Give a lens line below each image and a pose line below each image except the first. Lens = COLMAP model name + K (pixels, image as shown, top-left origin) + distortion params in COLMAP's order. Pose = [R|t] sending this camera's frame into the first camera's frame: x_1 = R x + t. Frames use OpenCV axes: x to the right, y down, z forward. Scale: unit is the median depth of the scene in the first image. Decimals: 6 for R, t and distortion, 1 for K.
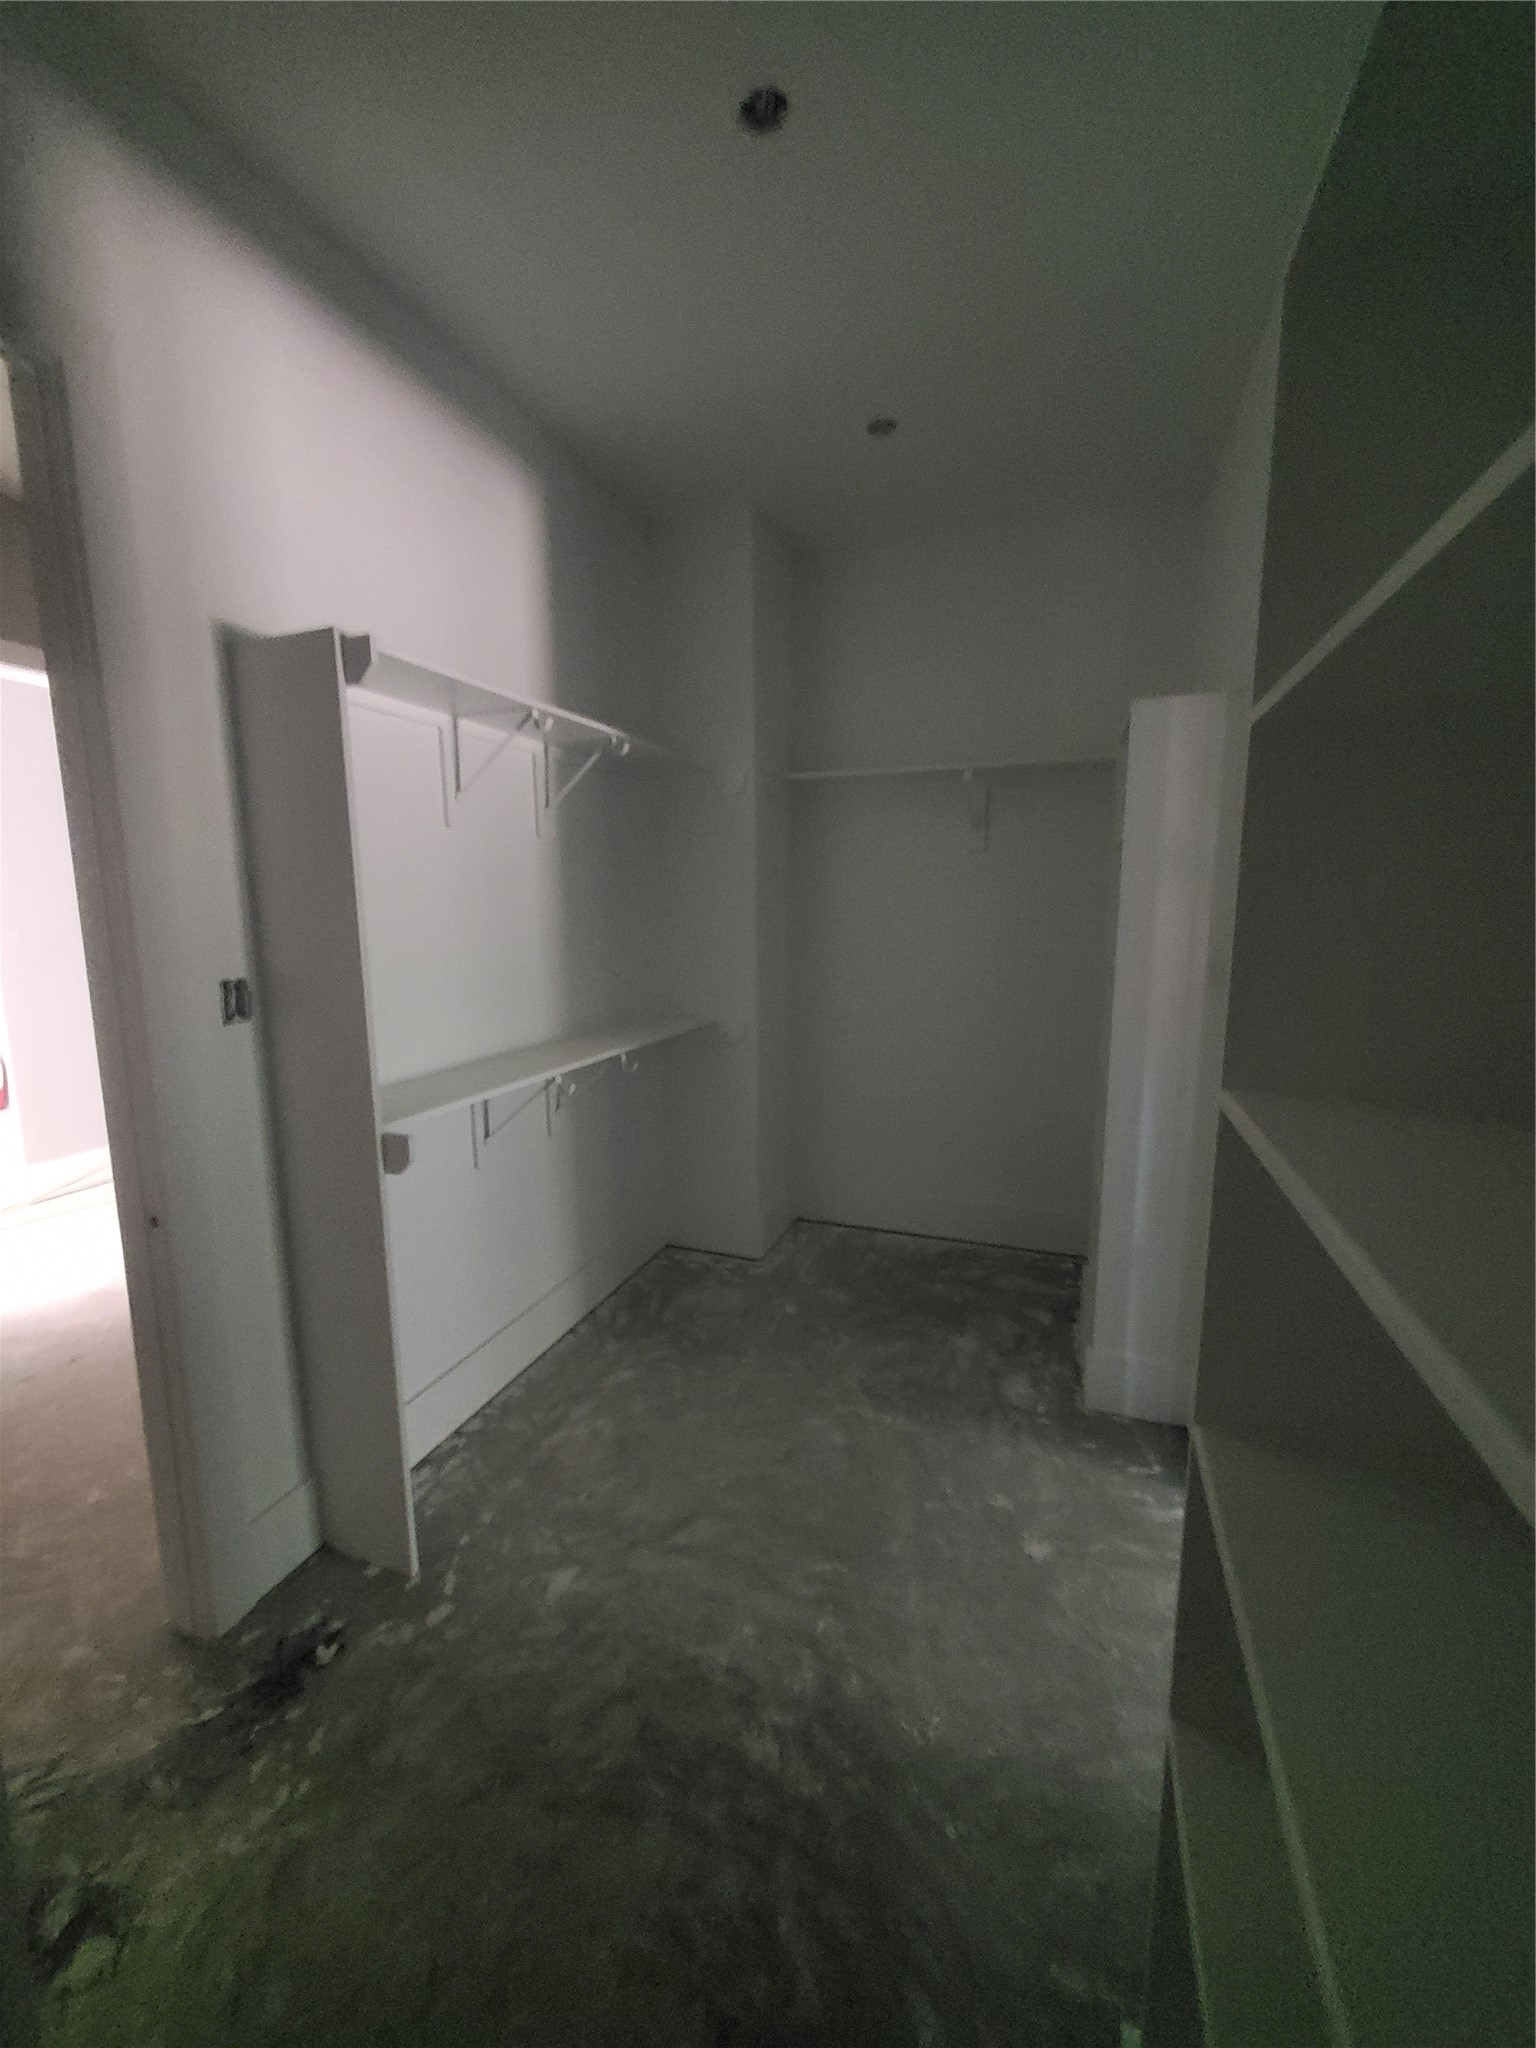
lens RADIAL K [[817.5, 0, 767.8], [0, 817.5, 1025.5], [0, 0, 1]] dist [-0.000168, -0.000047]
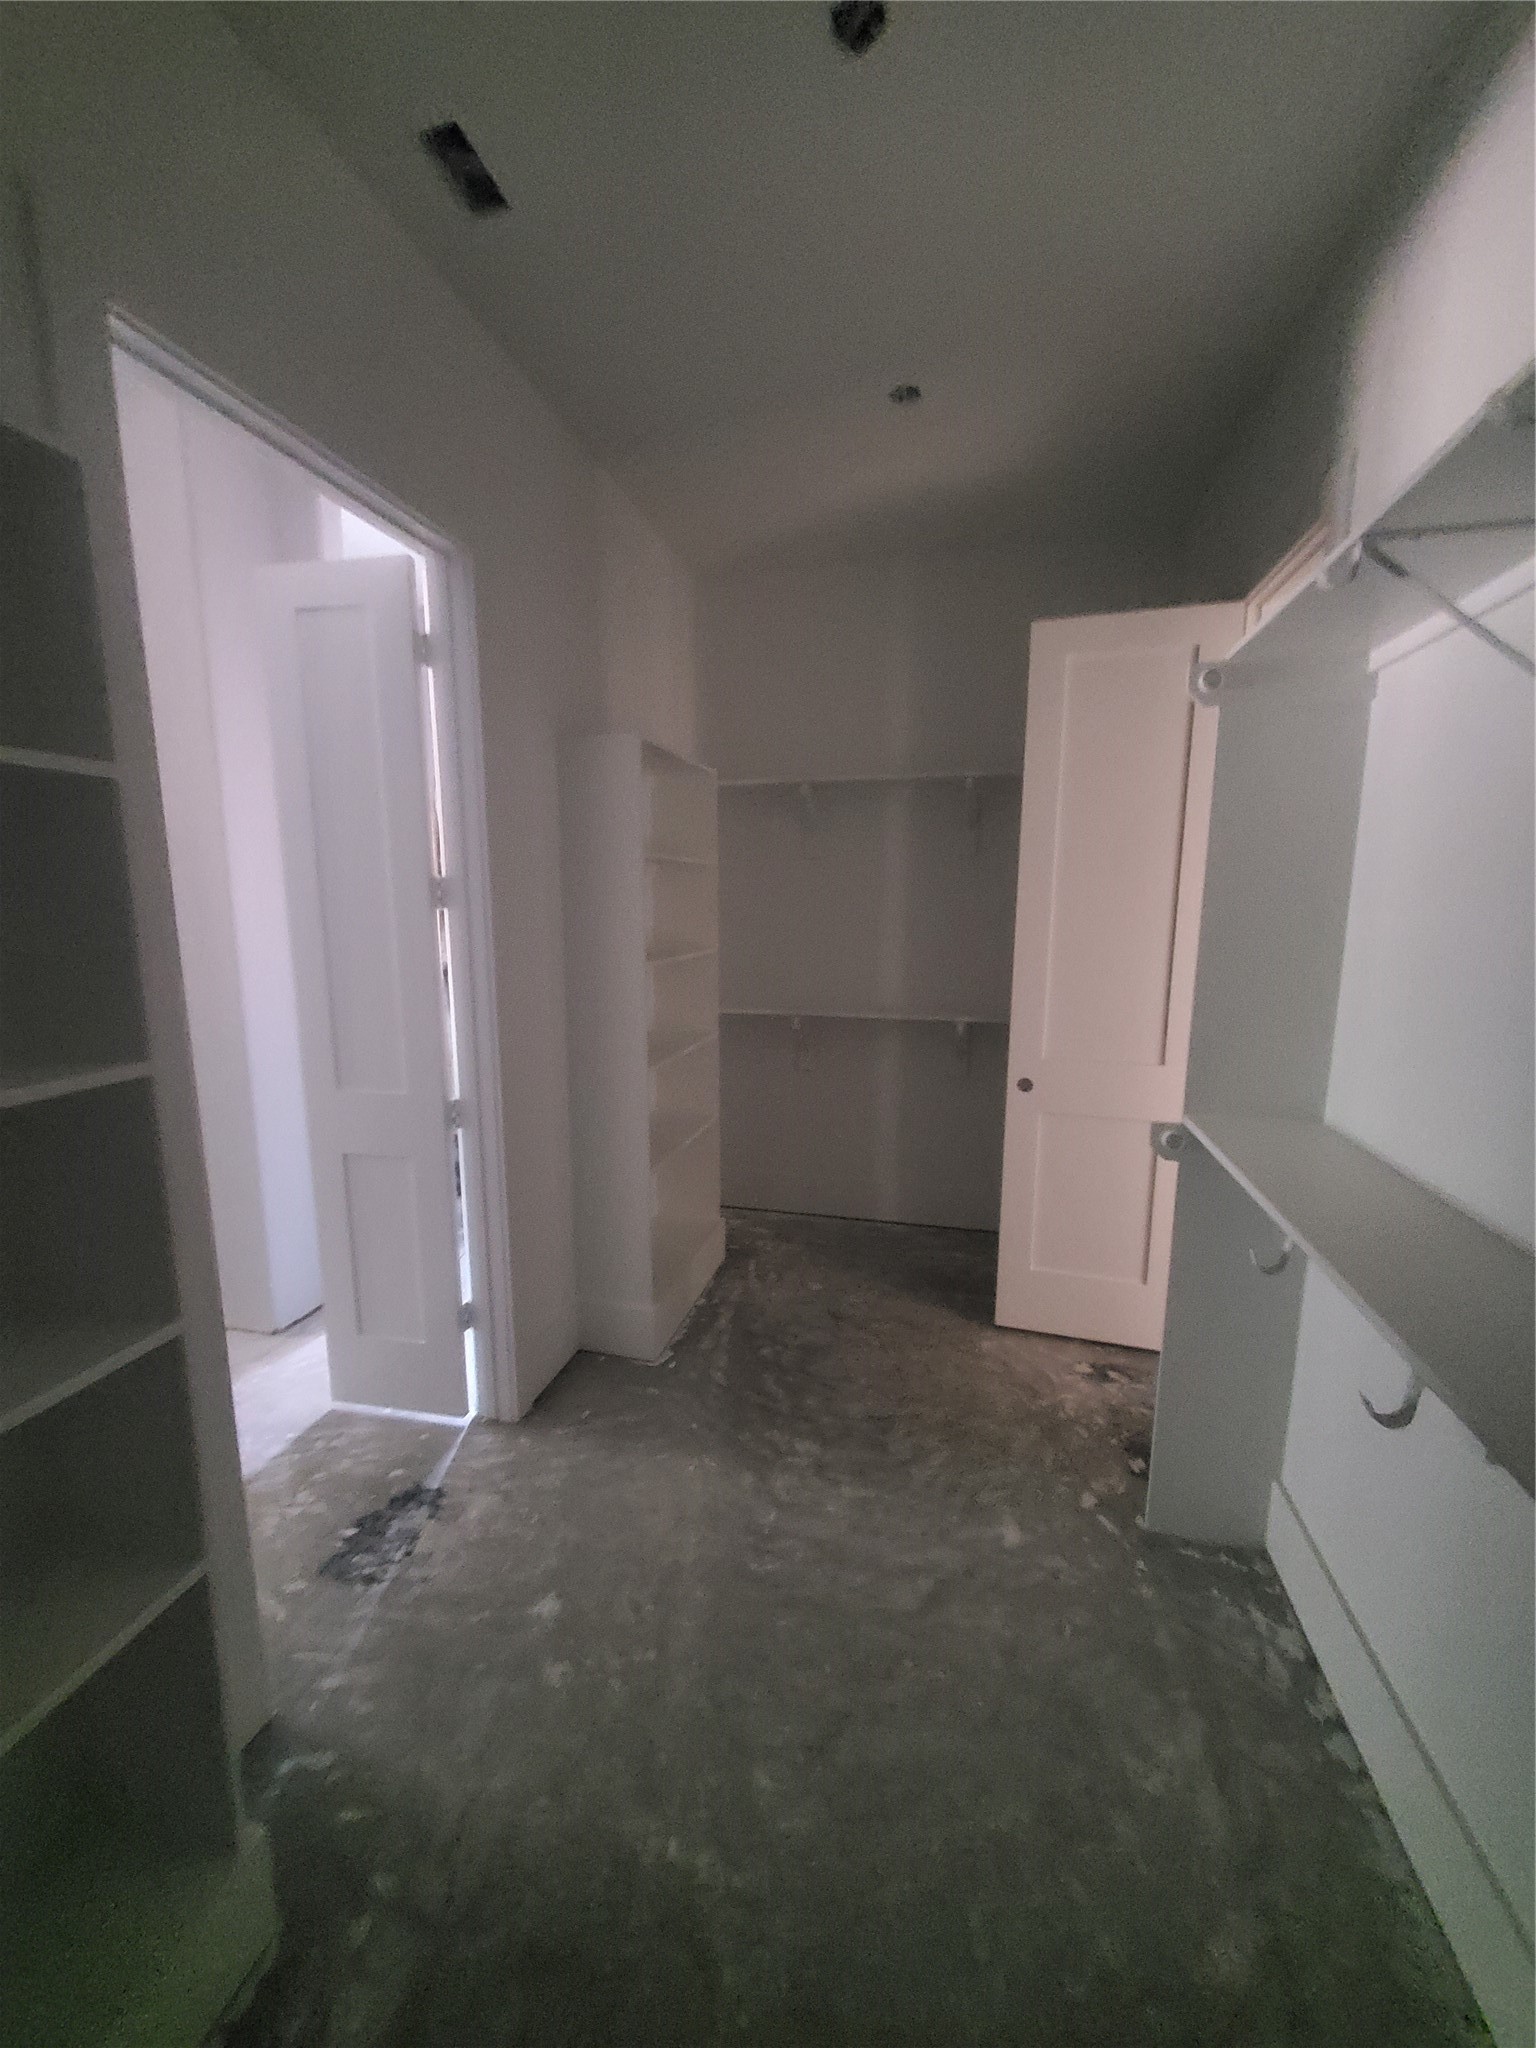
lens RADIAL K [[817.5, 0, 769.2], [0, 817.5, 1026.9], [0, 0, 1]] dist [-0.000168, -0.000047]
pose [[-0.994087, 0.023042, -0.106110, 0.169859], [-0.010034, 0.953552, 0.301062, -0.291958], [0.108118, 0.300347, -0.947683, 1.809575]]
